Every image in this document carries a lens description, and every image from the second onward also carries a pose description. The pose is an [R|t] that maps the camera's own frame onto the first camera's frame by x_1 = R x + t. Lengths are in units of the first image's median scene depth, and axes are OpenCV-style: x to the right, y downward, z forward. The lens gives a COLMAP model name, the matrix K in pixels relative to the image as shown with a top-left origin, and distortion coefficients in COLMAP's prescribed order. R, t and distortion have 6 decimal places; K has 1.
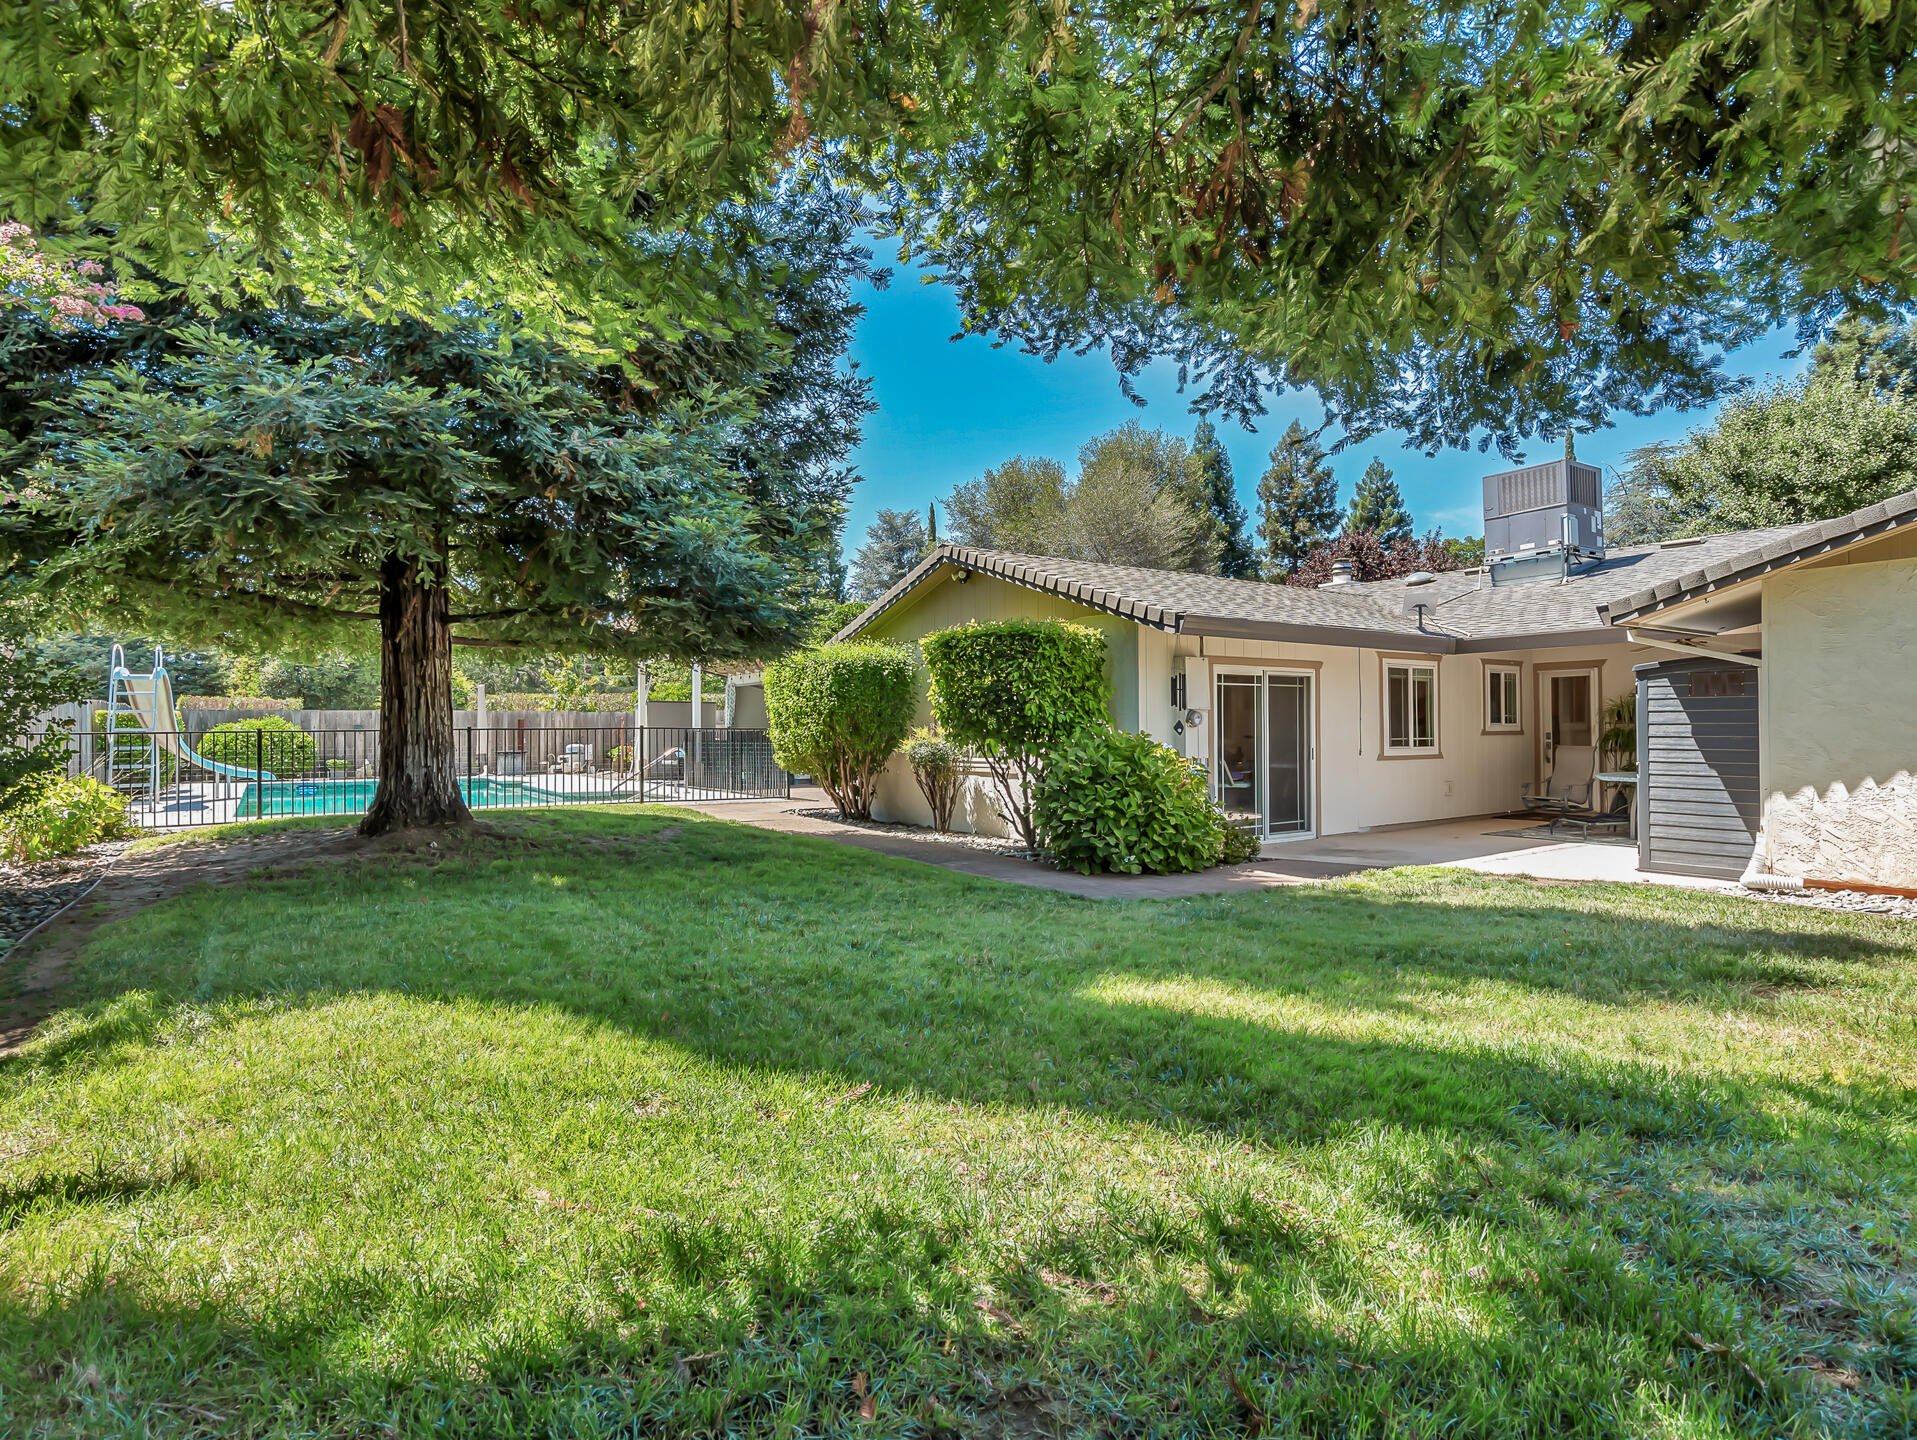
lens RADIAL K [[1002.1, 0, 950.9], [0, 1002.1, 717.8], [0, 0, 1]] dist [0.001303, 0.000233]
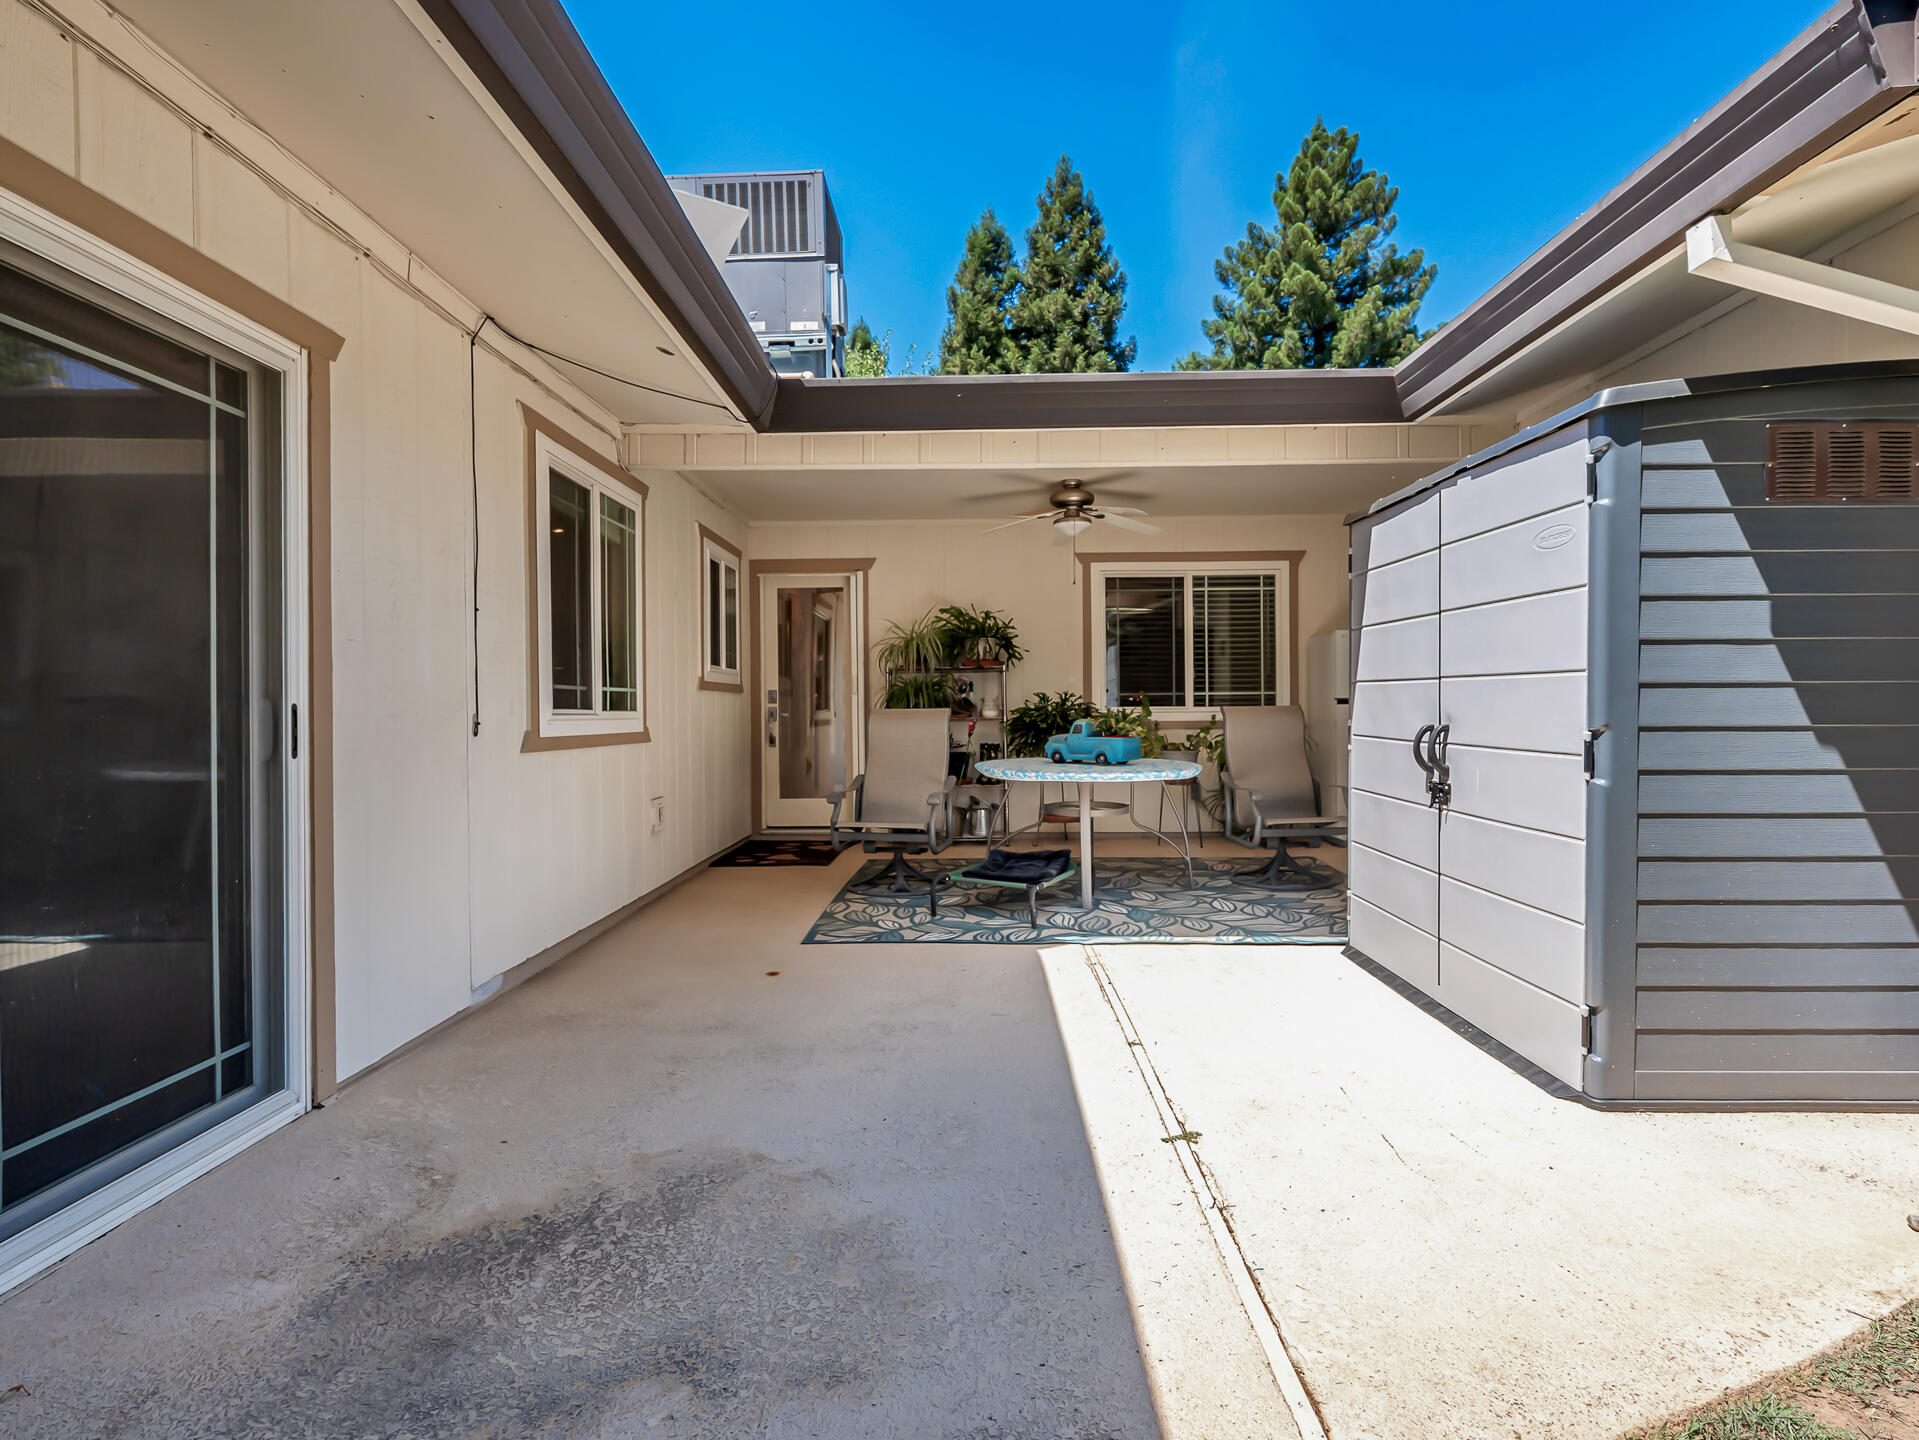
lens RADIAL K [[1003.2, 0, 951.9], [0, 1003.2, 717.8], [0, 0, 1]] dist [0.001303, 0.000233]
pose [[0.585643, -0.003949, 0.810560, 0.248515], [-0.006848, 0.999928, 0.009820, 0.027375], [-0.810540, -0.011302, 0.585574, 0.701542]]
